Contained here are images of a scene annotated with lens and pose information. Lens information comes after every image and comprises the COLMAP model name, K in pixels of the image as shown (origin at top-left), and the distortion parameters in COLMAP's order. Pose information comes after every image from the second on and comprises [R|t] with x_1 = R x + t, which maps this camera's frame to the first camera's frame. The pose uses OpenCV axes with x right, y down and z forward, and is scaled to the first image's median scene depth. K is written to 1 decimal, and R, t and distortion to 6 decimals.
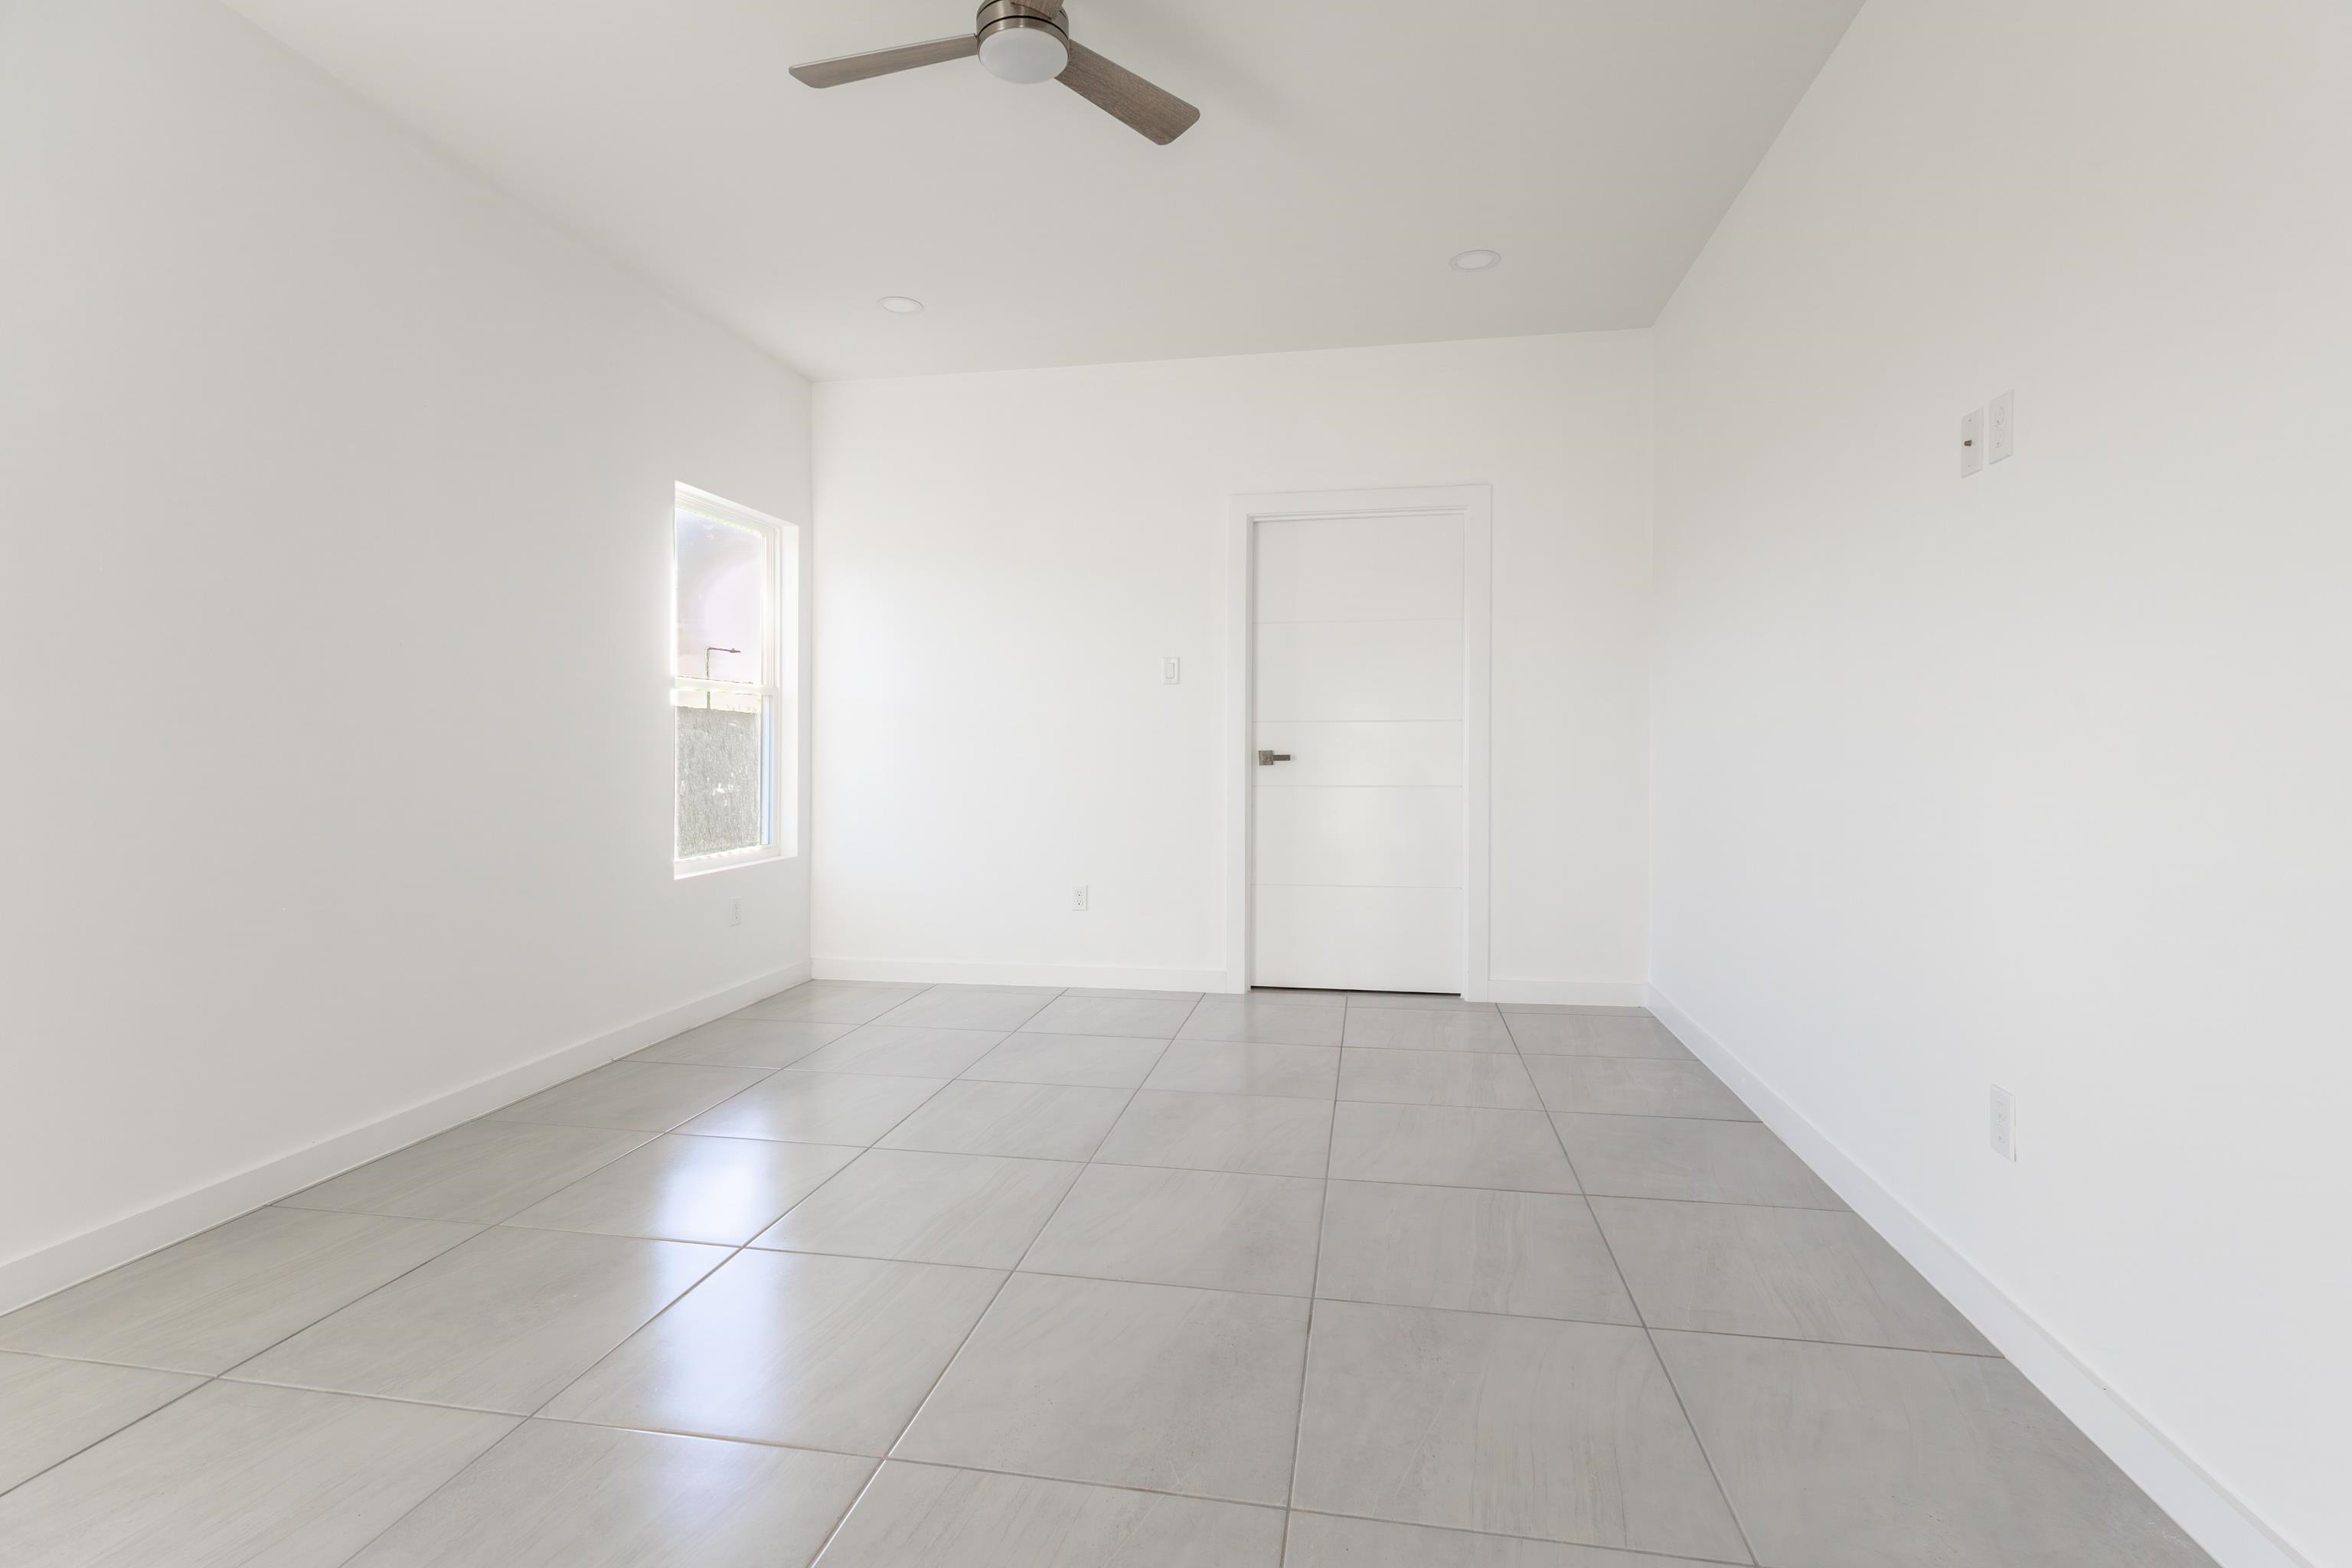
lens RADIAL K [[1135.3, 0, 1176.5], [0, 1135.3, 734.2], [0, 0, 1]] dist [-0.000056, 0.005596]
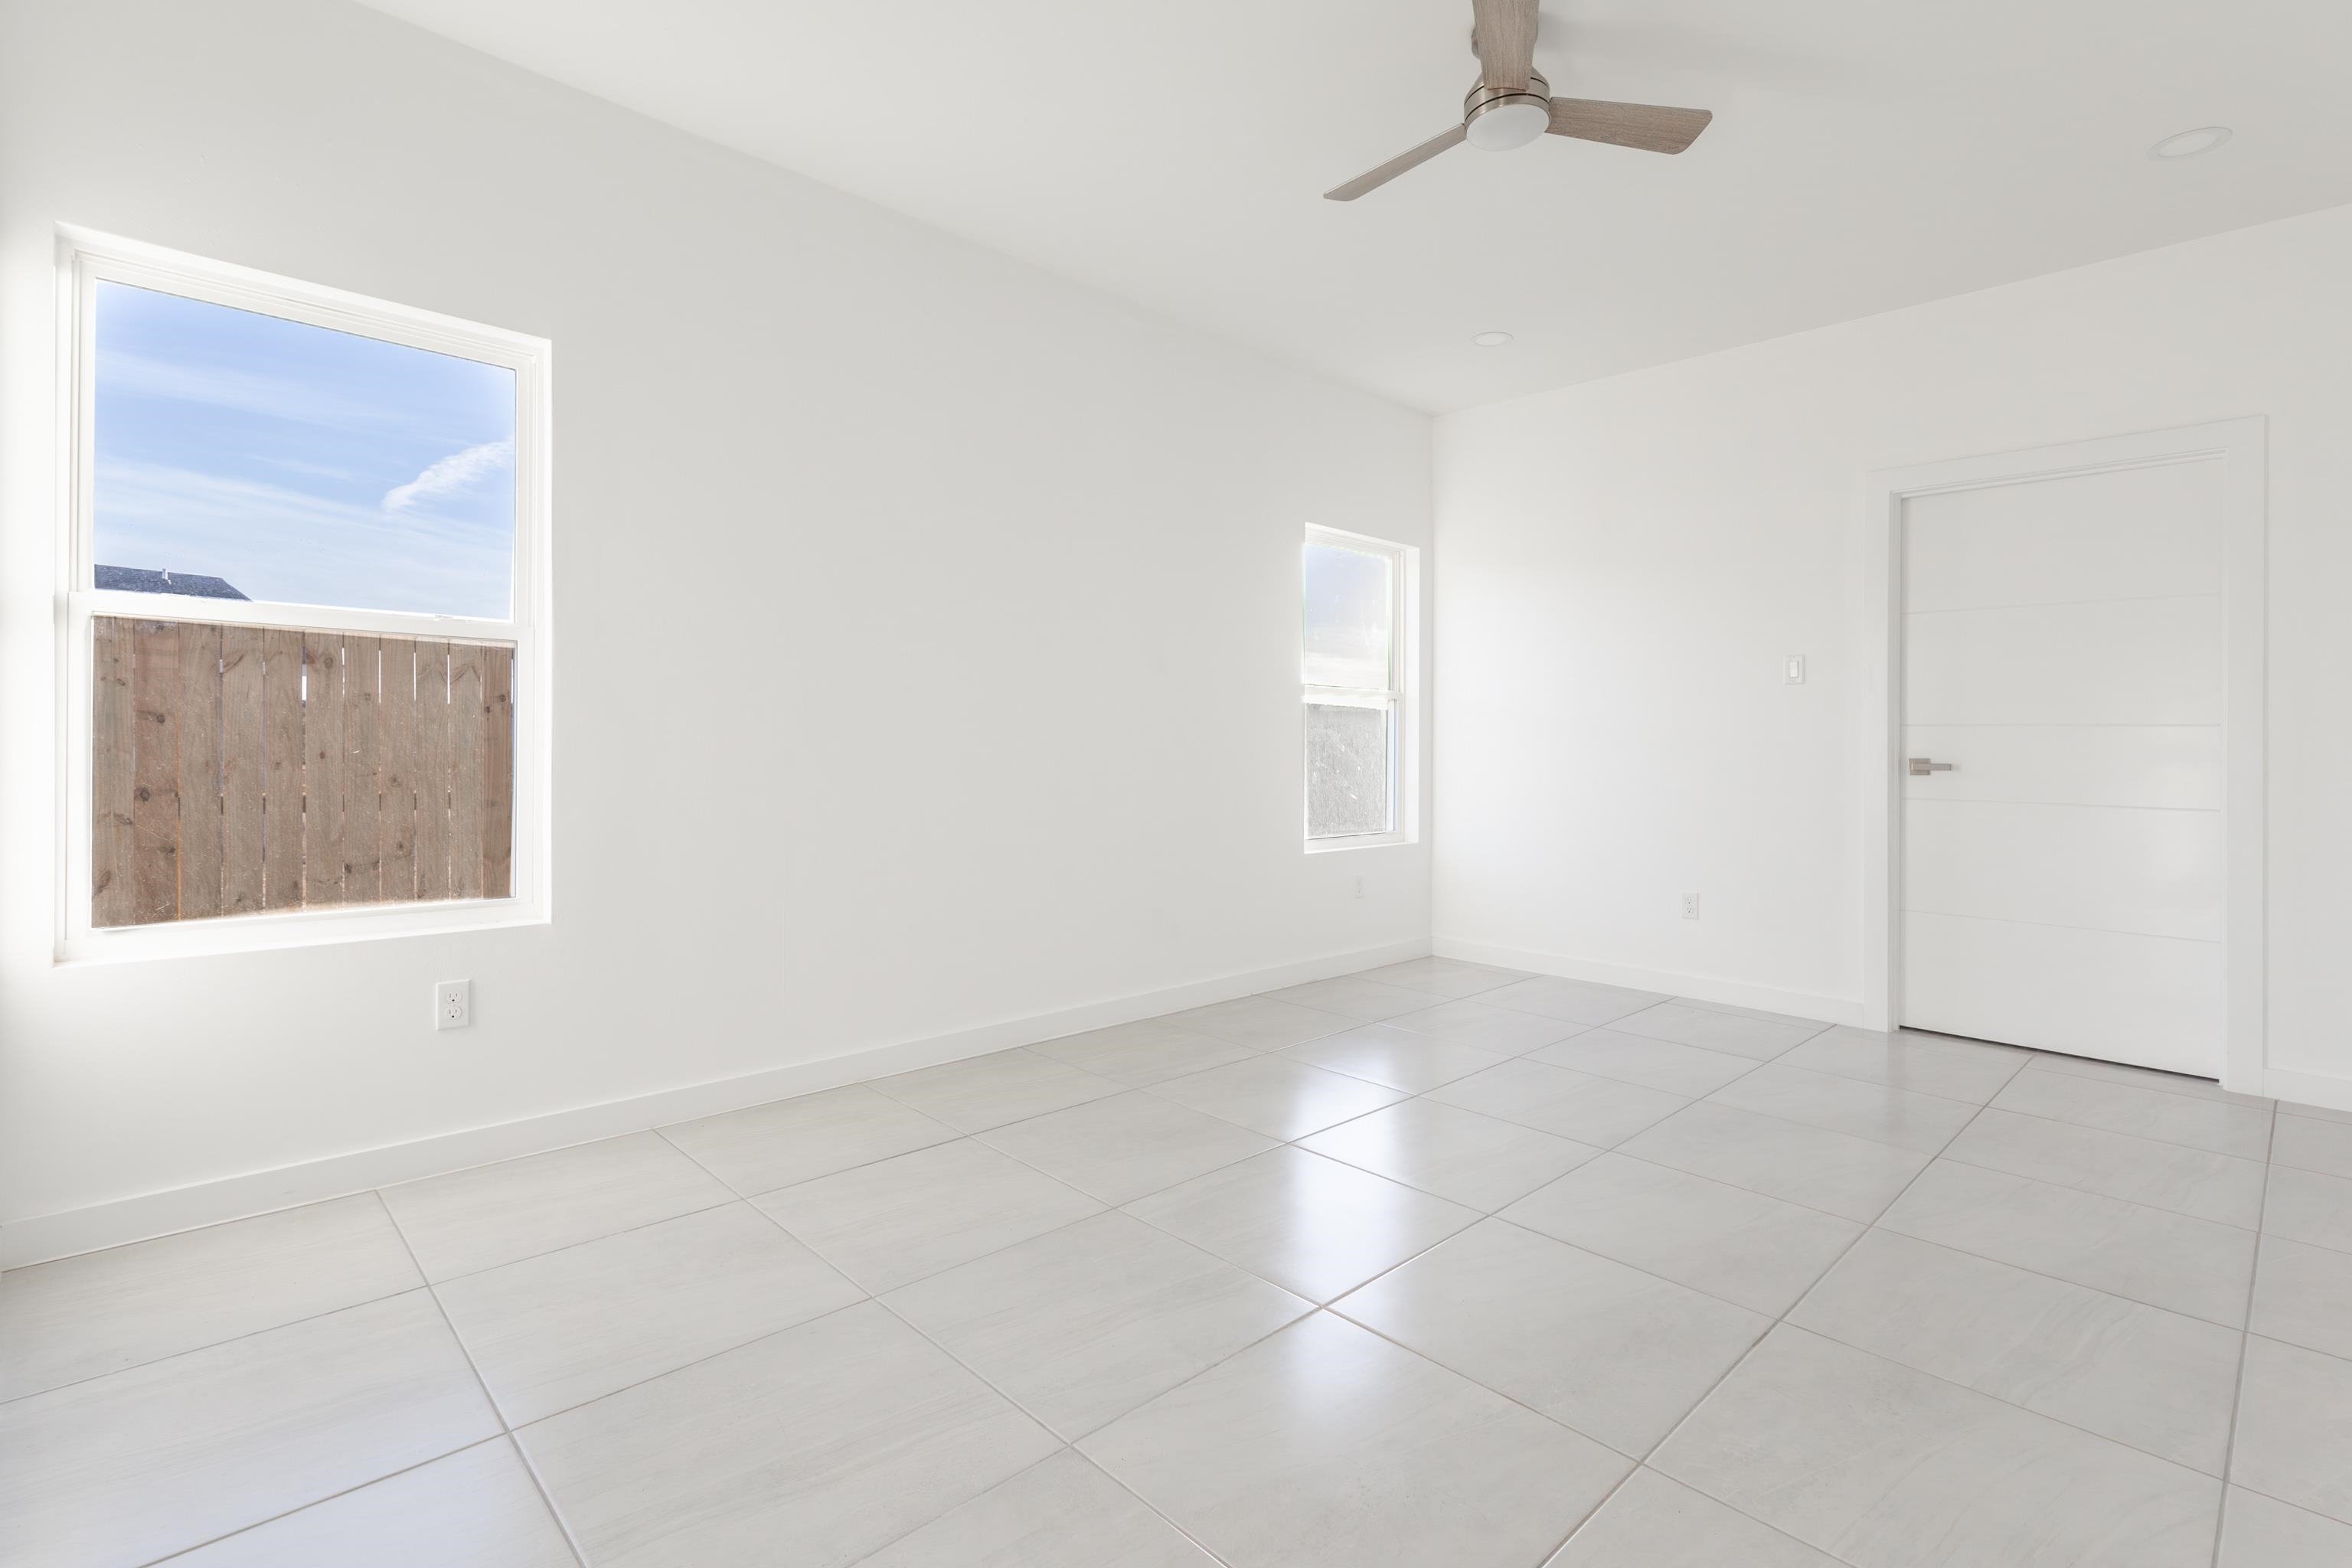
lens RADIAL K [[1135.3, 0, 1176.5], [0, 1135.3, 734.2], [0, 0, 1]] dist [-0.000056, 0.005596]
pose [[0.808487, 0.011361, -0.588404, 0.139872], [-0.011118, 0.999930, 0.004030, -0.001470], [0.588409, 0.003283, 0.808557, -0.047276]]
